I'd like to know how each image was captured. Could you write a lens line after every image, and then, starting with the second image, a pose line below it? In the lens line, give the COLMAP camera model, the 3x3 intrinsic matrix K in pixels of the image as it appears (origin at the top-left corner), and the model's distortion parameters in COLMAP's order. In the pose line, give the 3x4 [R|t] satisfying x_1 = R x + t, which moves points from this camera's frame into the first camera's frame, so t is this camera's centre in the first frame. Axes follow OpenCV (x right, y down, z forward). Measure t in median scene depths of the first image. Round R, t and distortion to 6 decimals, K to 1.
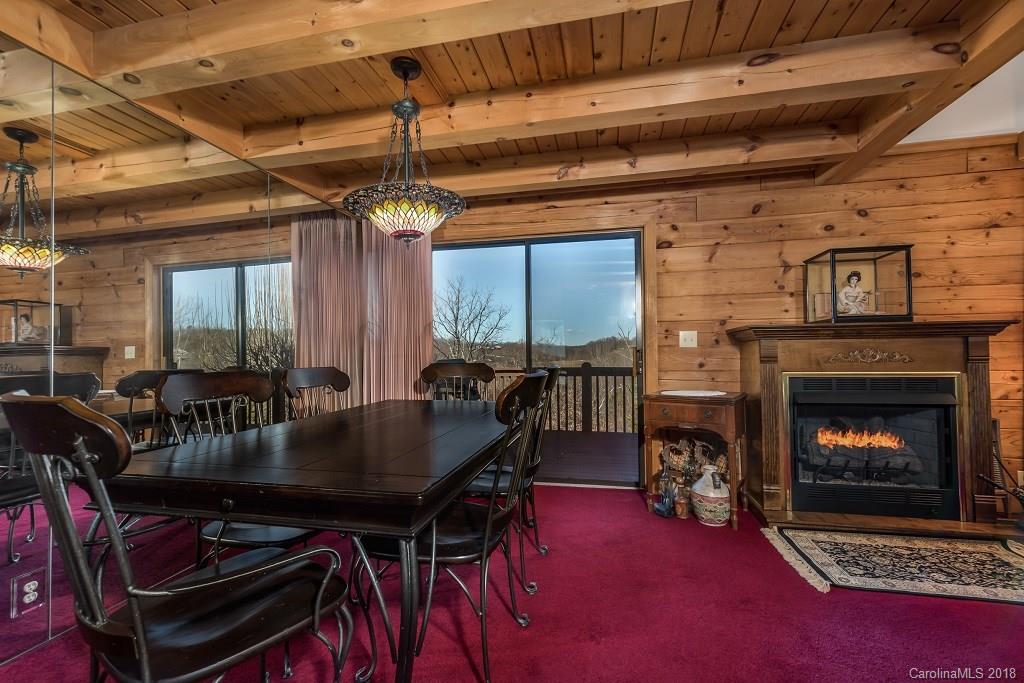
lens RADIAL K [[433.9, 0, 512.0], [0, 433.9, 341.5], [0, 0, 1]] dist [0.003711, -0.000083]
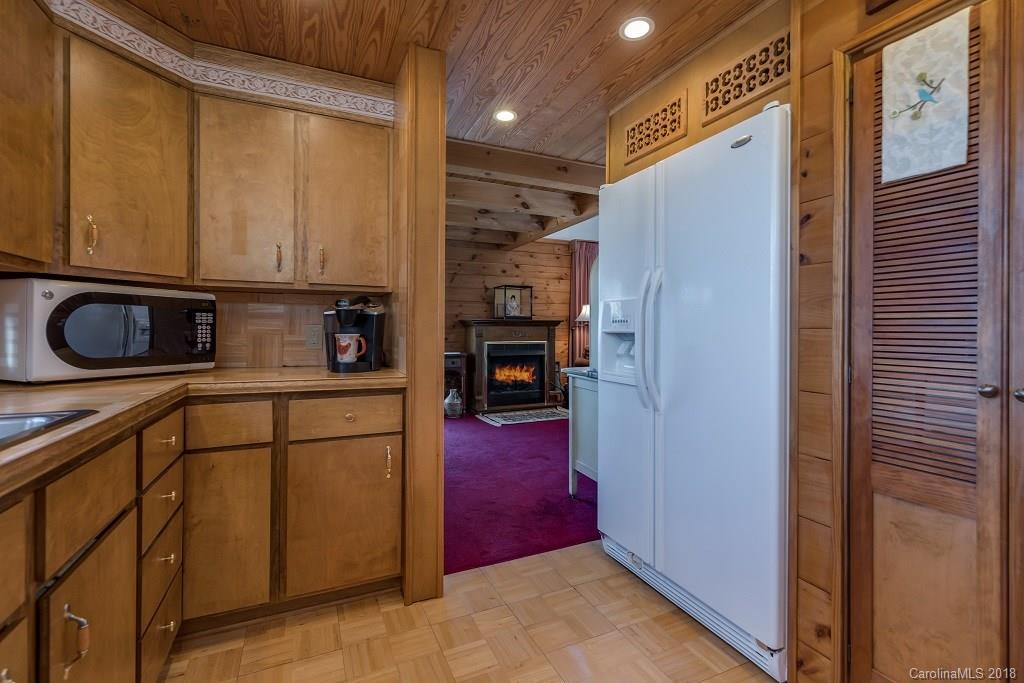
lens RADIAL K [[468.2, 0, 512.0], [0, 468.2, 341.5], [0, 0, 1]] dist [0.000521, 0.000034]
pose [[0.793457, -0.001310, 0.608624, -0.640425], [-0.024424, 0.999124, 0.033991, -0.010696], [-0.608135, -0.041836, 0.792730, -0.860953]]
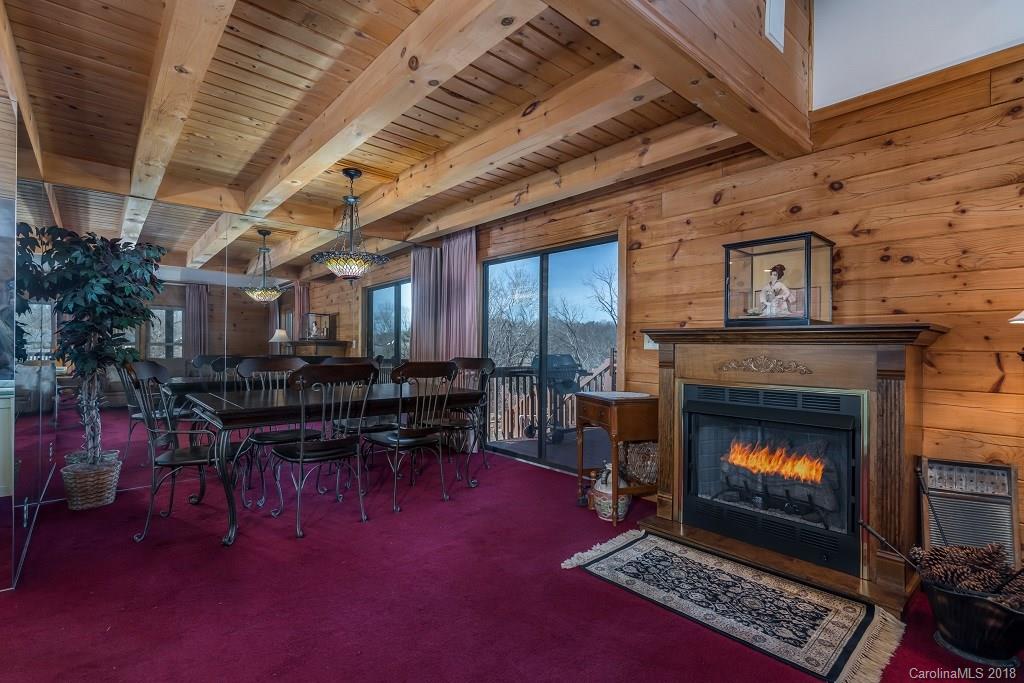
lens RADIAL K [[468.2, 0, 512.0], [0, 468.2, 341.5], [0, 0, 1]] dist [0.000521, 0.000034]
pose [[0.811233, 0.012827, -0.584582, 0.913779], [-0.002767, 0.999832, 0.018098, -0.027532], [0.584717, -0.013064, 0.811132, -0.047828]]
